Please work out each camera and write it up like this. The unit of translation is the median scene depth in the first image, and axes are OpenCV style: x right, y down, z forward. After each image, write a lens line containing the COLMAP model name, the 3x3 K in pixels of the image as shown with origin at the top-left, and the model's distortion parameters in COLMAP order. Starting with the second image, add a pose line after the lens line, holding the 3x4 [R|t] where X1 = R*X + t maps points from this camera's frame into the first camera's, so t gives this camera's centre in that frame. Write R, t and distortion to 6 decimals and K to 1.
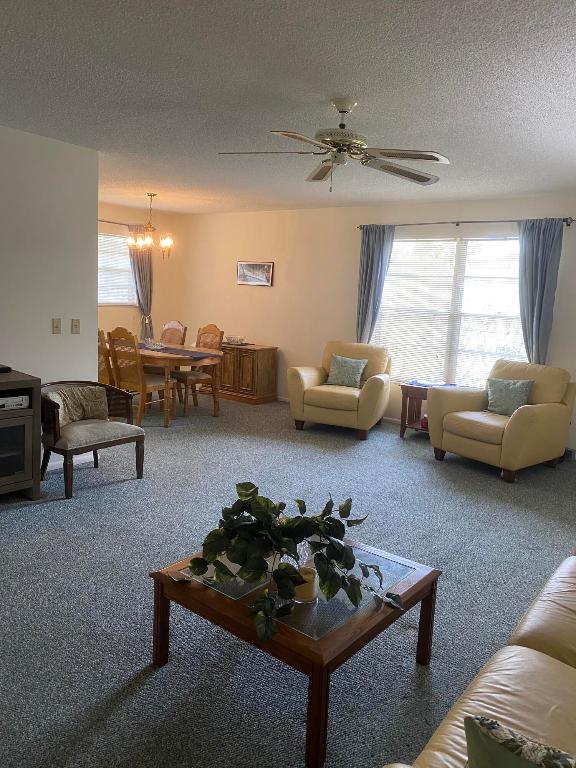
lens RADIAL K [[582.1, 0, 288.0], [0, 582.1, 384.0], [0, 0, 1]] dist [0.074881, -0.143140]
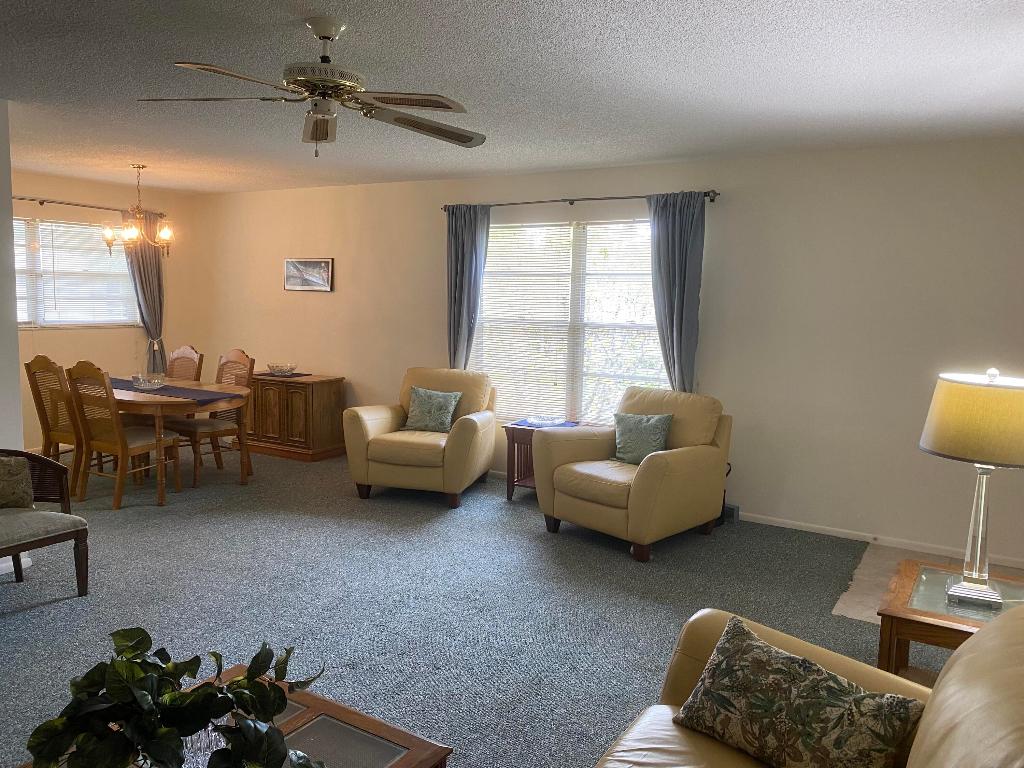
lens RADIAL K [[776.2, 0, 507.4], [0, 776.2, 382.9], [0, 0, 1]] dist [0.074881, -0.143140]
pose [[0.993397, -0.040507, 0.107337, 0.097167], [0.044890, 0.998241, -0.038740, -0.014475], [-0.105579, 0.043302, 0.993468, 0.056420]]
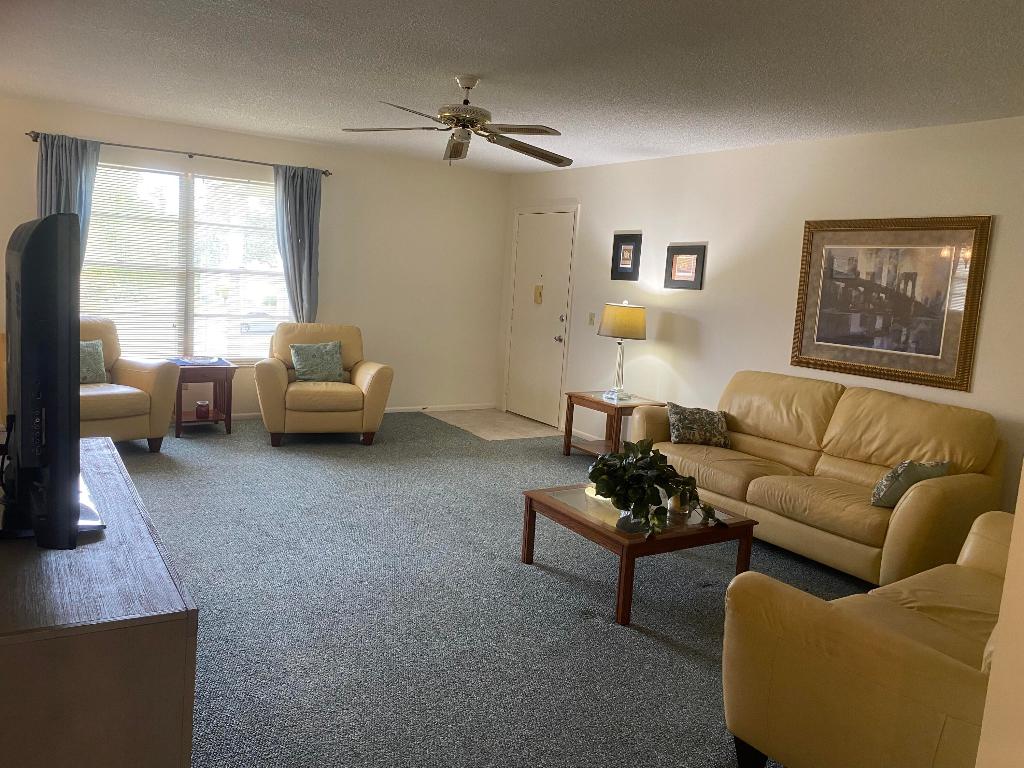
lens RADIAL K [[776.2, 0, 507.4], [0, 776.2, 382.9], [0, 0, 1]] dist [0.074881, -0.143140]
pose [[0.314458, -0.165387, 0.934753, -0.606213], [0.097032, 0.985148, 0.141661, -0.079289], [-0.944299, 0.046154, 0.325835, 0.270482]]
